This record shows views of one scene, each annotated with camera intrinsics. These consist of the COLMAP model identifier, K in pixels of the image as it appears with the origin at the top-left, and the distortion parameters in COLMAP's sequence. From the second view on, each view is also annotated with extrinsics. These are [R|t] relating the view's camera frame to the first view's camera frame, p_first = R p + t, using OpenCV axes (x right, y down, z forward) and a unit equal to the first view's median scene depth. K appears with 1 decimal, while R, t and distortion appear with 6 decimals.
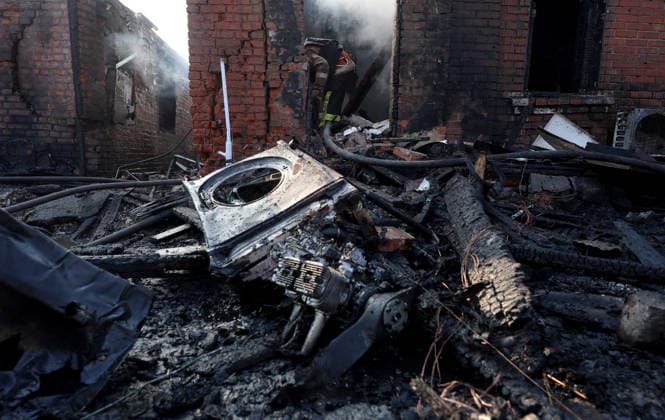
lens RADIAL K [[392.7, 0, 332.3], [0, 392.7, 200.9], [0, 0, 1]] dist [0.000749, 0.001196]
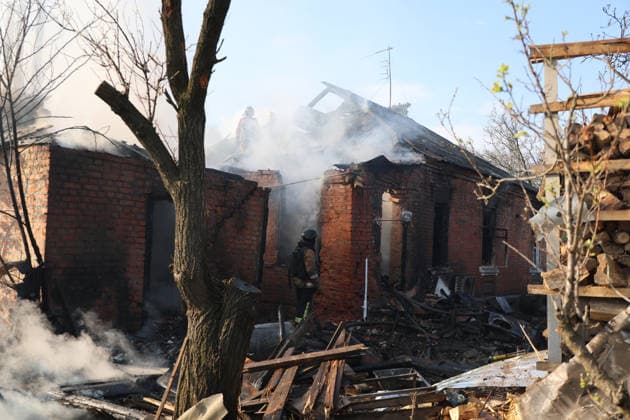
lens RADIAL K [[597.5, 0, 315.6], [0, 597.5, 212.1], [0, 0, 1]] dist [0.001337, 0.000000]
pose [[0.643047, 0.058644, 0.763578, -5.445046], [0.059822, 0.990171, -0.126425, -0.472259], [-0.763487, 0.126975, 0.633218, -1.352975]]
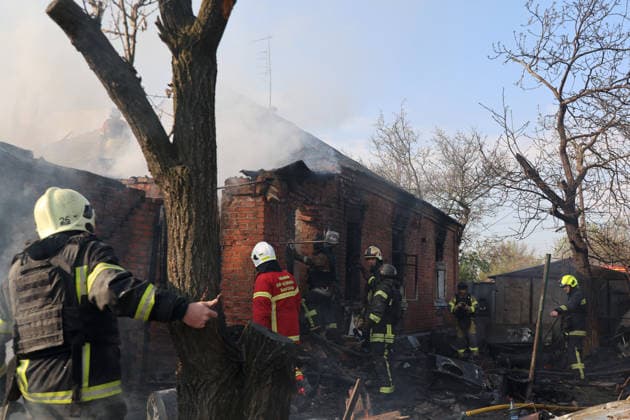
lens RADIAL K [[707.6, 0, 313.0], [0, 707.6, 212.7], [0, 0, 1]] dist [0.014630, 0.000000]
pose [[0.444188, 0.090983, 0.891302, -5.391153], [0.088413, 0.985523, -0.144662, -0.525297], [-0.891560, 0.143060, 0.429714, -0.585711]]
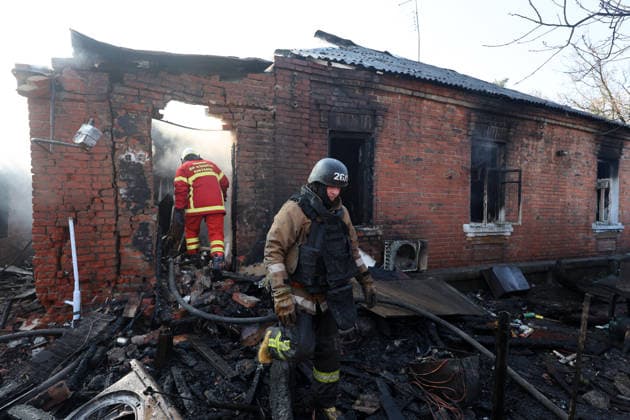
lens RADIAL K [[336.0, 0, 313.3], [0, 336.0, 213.4], [0, 0, 1]] dist [0.004267, -0.001920]
pose [[0.932054, -0.015625, 0.361982, 0.019412], [0.051893, 0.994526, -0.090688, -0.519882], [-0.358584, 0.103311, 0.927763, -0.228538]]
